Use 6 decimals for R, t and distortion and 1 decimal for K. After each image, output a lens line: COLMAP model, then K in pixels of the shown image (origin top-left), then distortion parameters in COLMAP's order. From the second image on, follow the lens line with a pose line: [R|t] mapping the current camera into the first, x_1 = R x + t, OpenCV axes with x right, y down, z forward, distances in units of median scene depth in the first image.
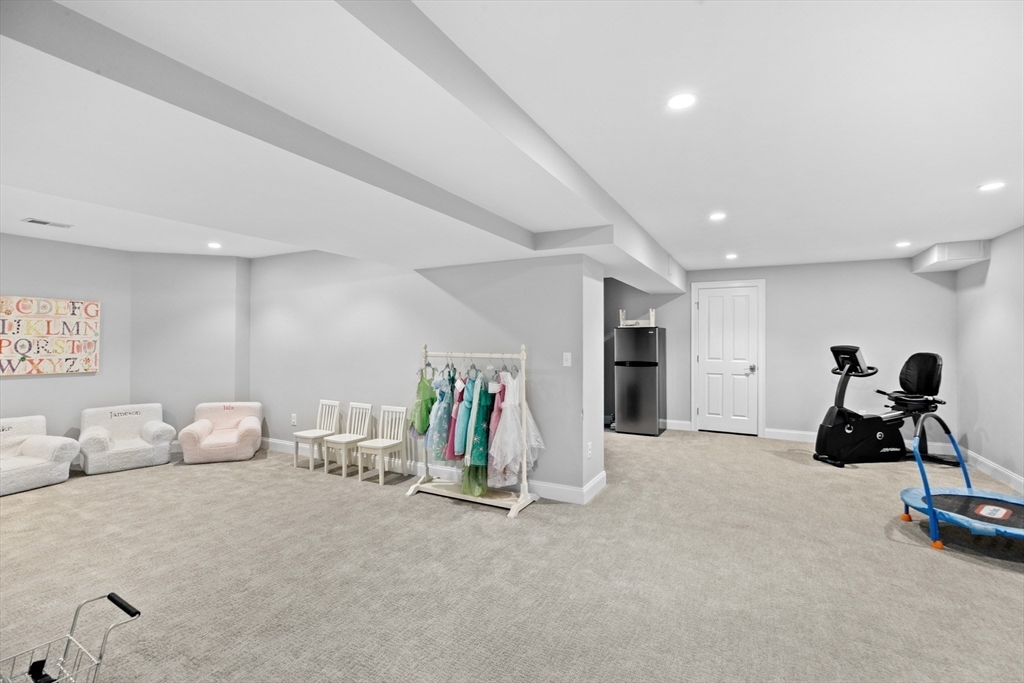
lens RADIAL K [[459.3, 0, 514.7], [0, 459.3, 339.5], [0, 0, 1]] dist [-0.007843, 0.000758]
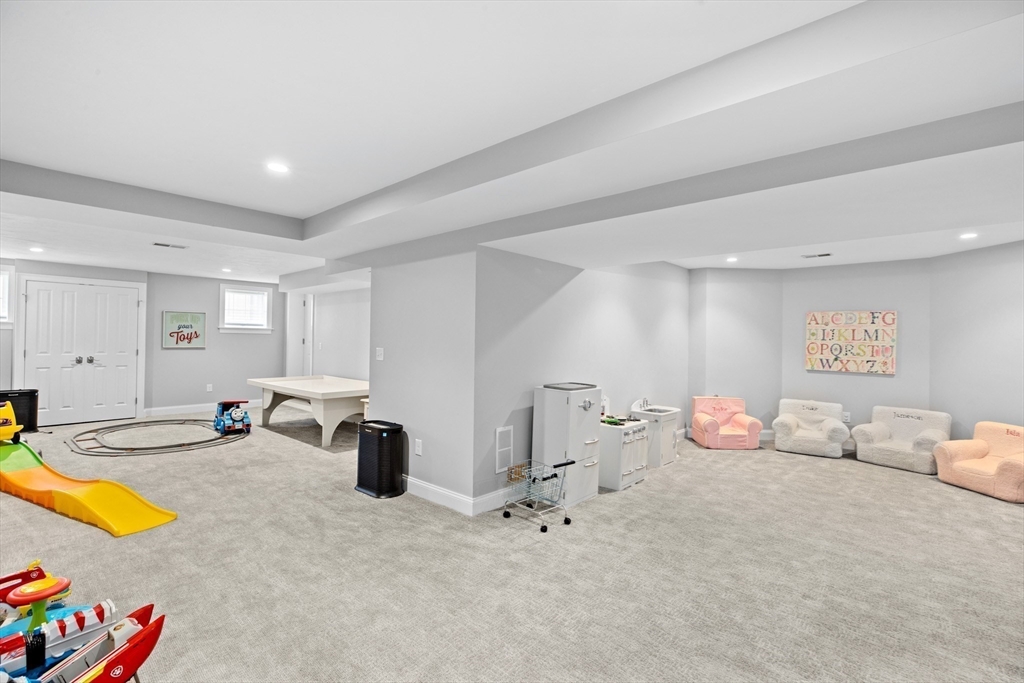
lens RADIAL K [[459.3, 0, 511.5], [0, 459.3, 335.9], [0, 0, 1]] dist [-0.007843, 0.000758]
pose [[-0.250792, -0.015071, -0.967924, 0.410740], [-0.015311, 0.999815, -0.011600, 0.005497], [0.967920, 0.011910, -0.250977, 0.414822]]
